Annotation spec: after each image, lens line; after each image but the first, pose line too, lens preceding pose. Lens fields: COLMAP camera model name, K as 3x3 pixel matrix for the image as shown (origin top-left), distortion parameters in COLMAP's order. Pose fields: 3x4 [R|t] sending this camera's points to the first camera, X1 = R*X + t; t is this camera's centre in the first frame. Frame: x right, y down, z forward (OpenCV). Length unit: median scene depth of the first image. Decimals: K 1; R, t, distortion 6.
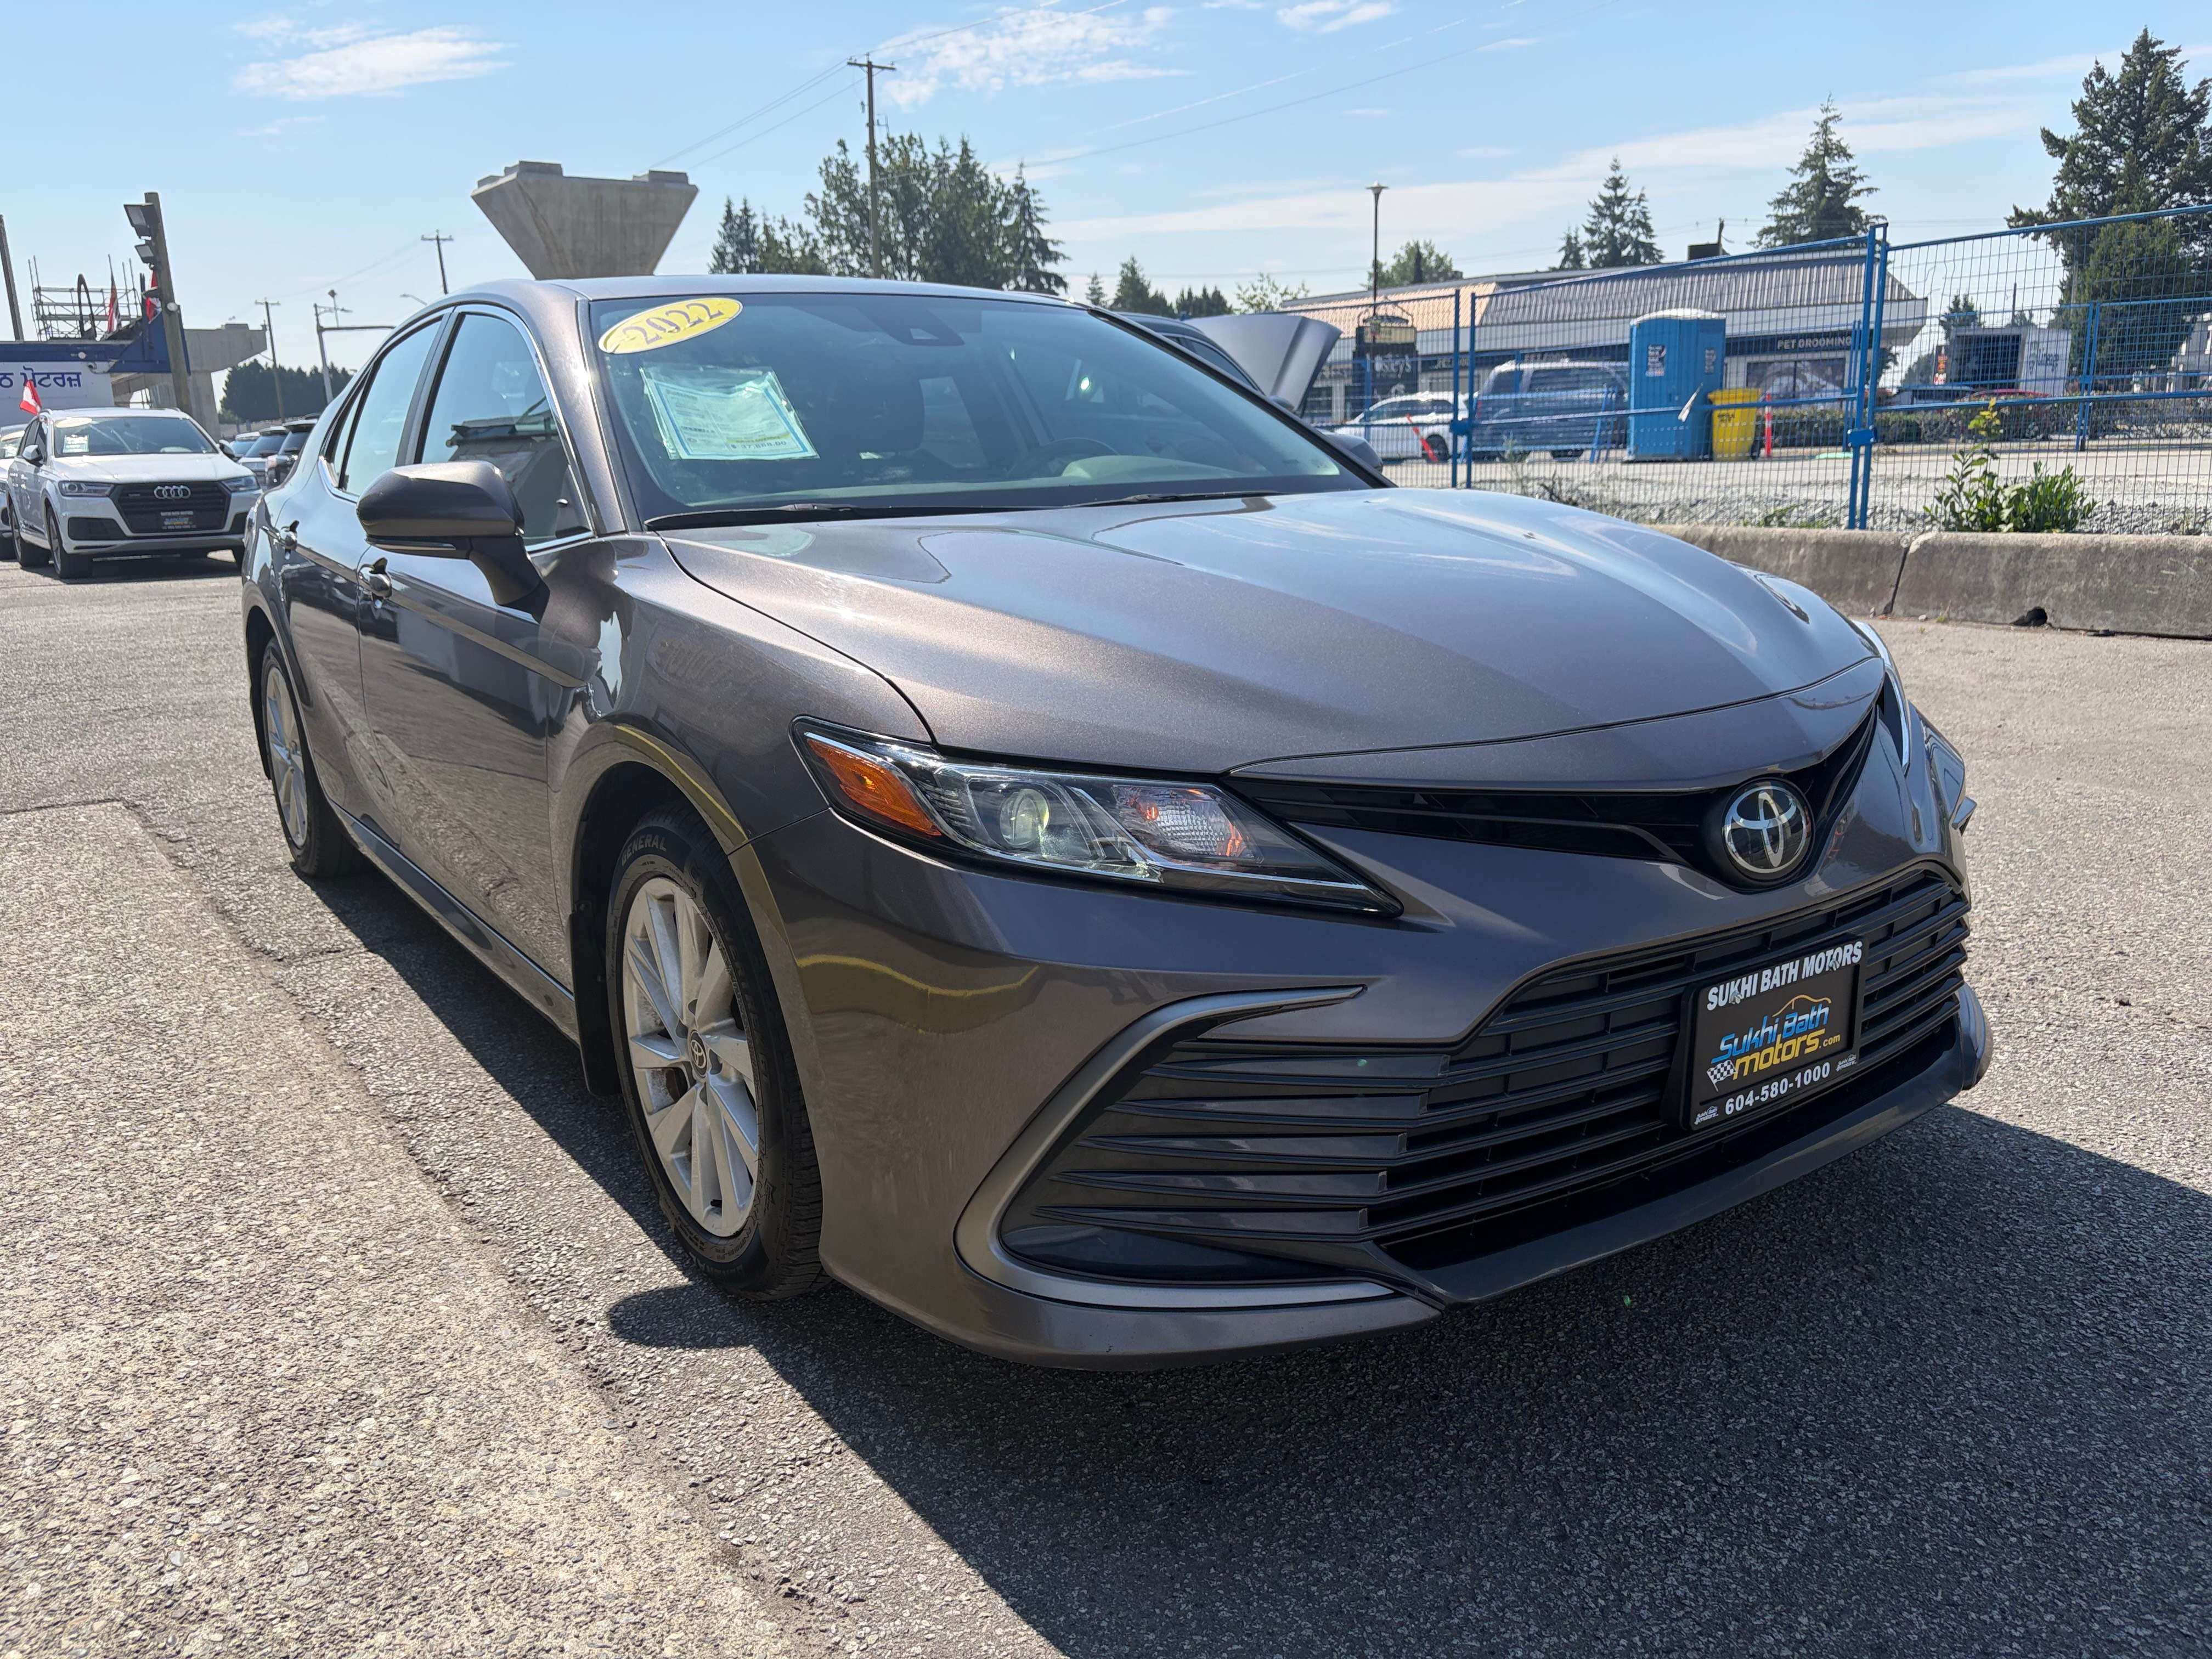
lens RADIAL K [[1704.8, 0, 1108.3], [0, 1704.8, 820.5], [0, 0, 1]] dist [0.050964, -0.054476]
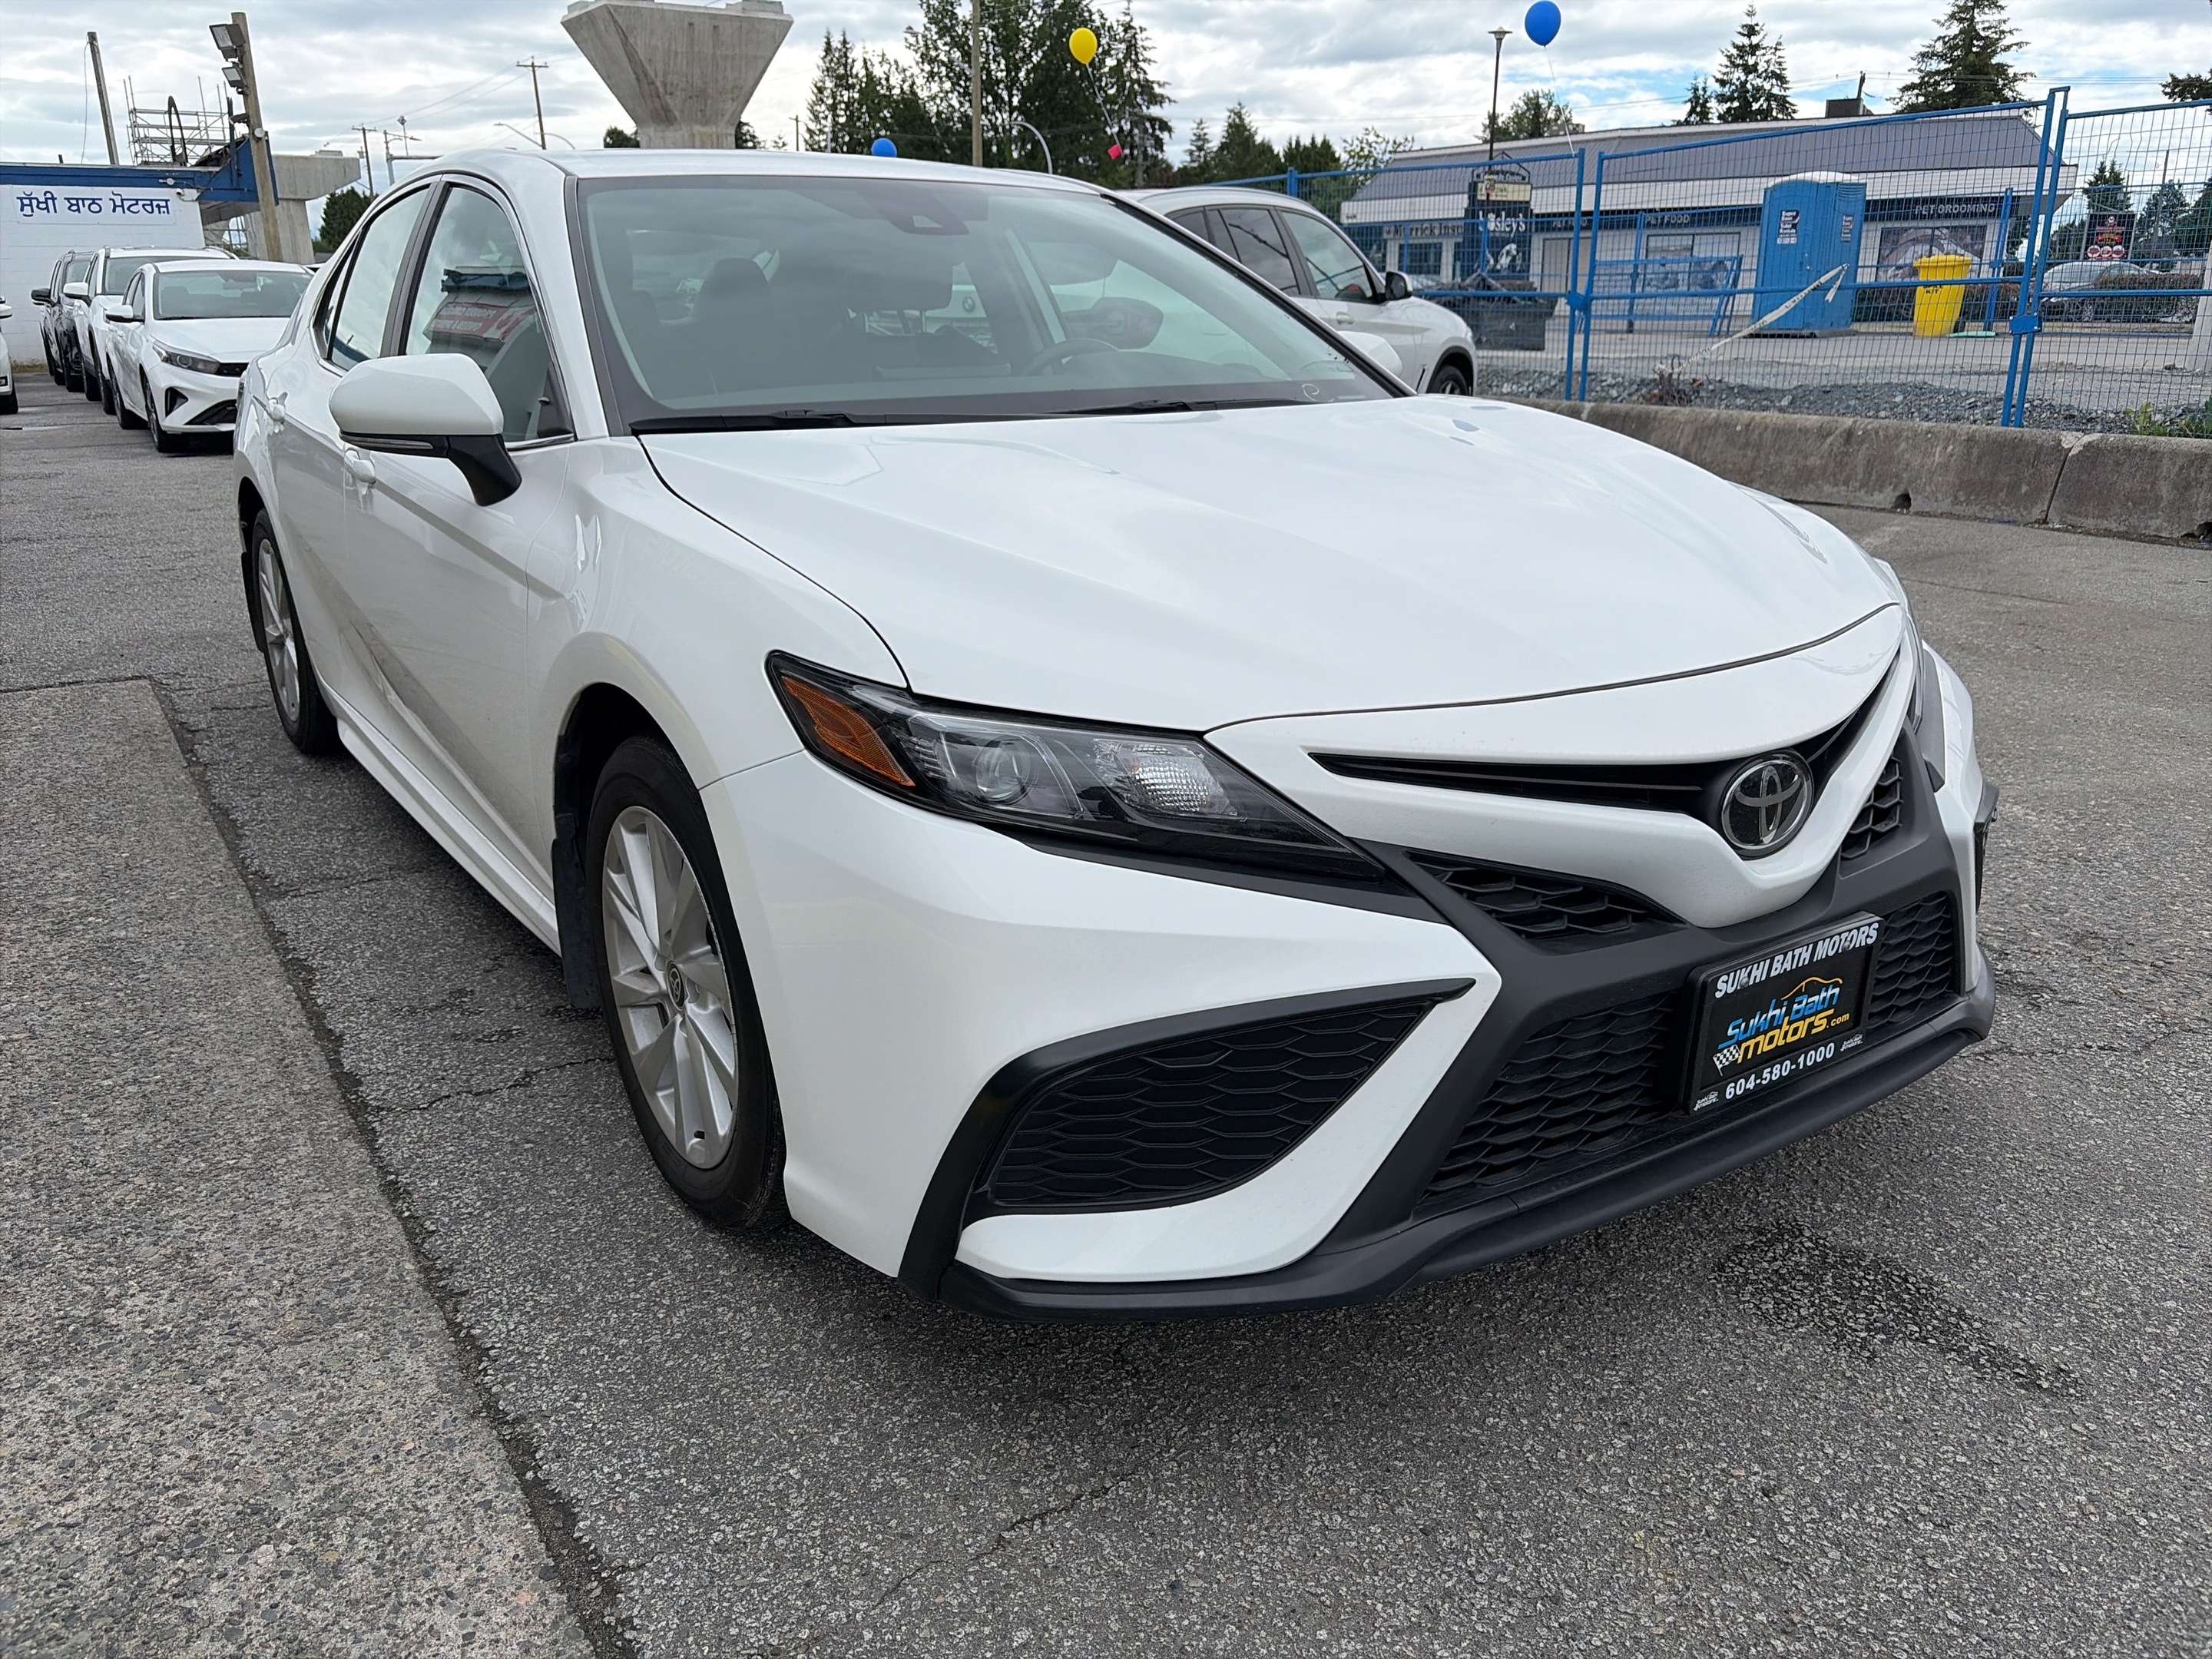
lens RADIAL K [[1704.8, 0, 1117.7], [0, 1704.8, 806.6], [0, 0, 1]] dist [0.050964, -0.054476]
pose [[0.998423, 0.038844, -0.040521, 0.002125], [-0.035771, 0.996617, 0.073997, -0.055241], [0.043258, -0.072431, 0.996435, 0.132343]]
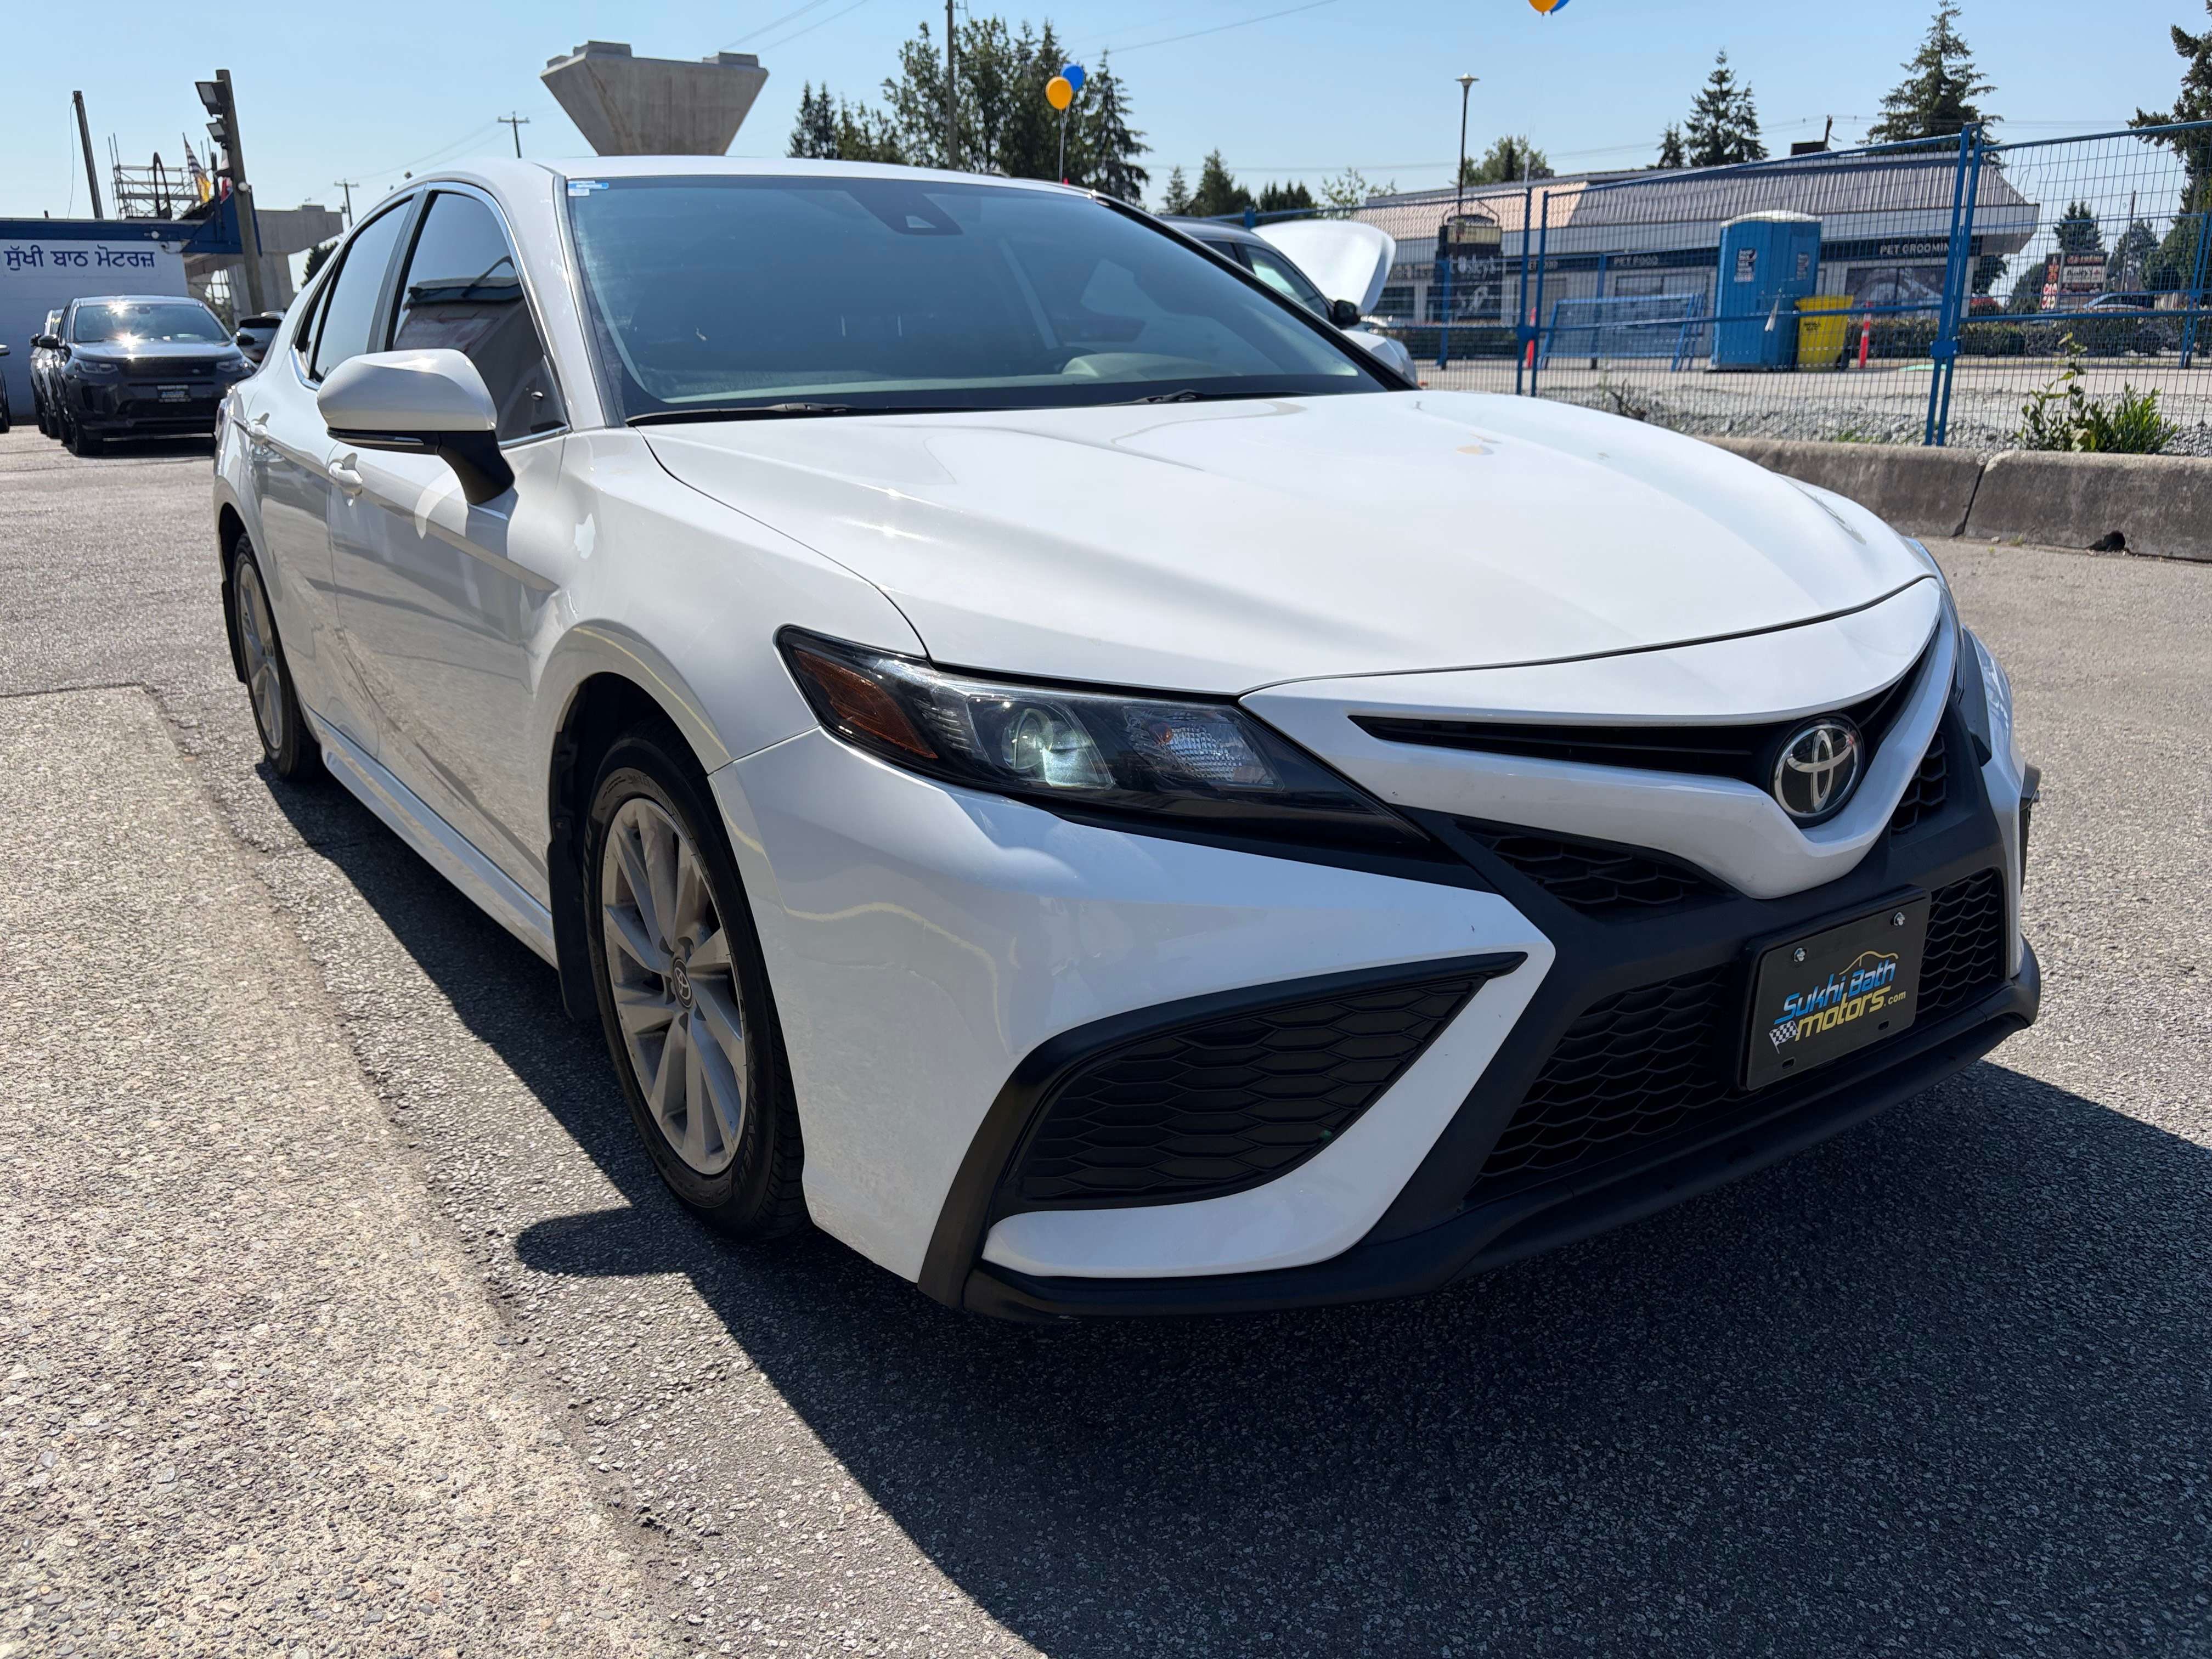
lens RADIAL K [[1704.8, 0, 1108.9], [0, 1704.8, 817.4], [0, 0, 1]] dist [0.050964, -0.054476]
pose [[0.998903, 0.028140, -0.037428, 0.054884], [-0.026080, 0.998178, 0.054414, -0.006830], [0.038891, -0.053378, 0.997817, 0.028137]]
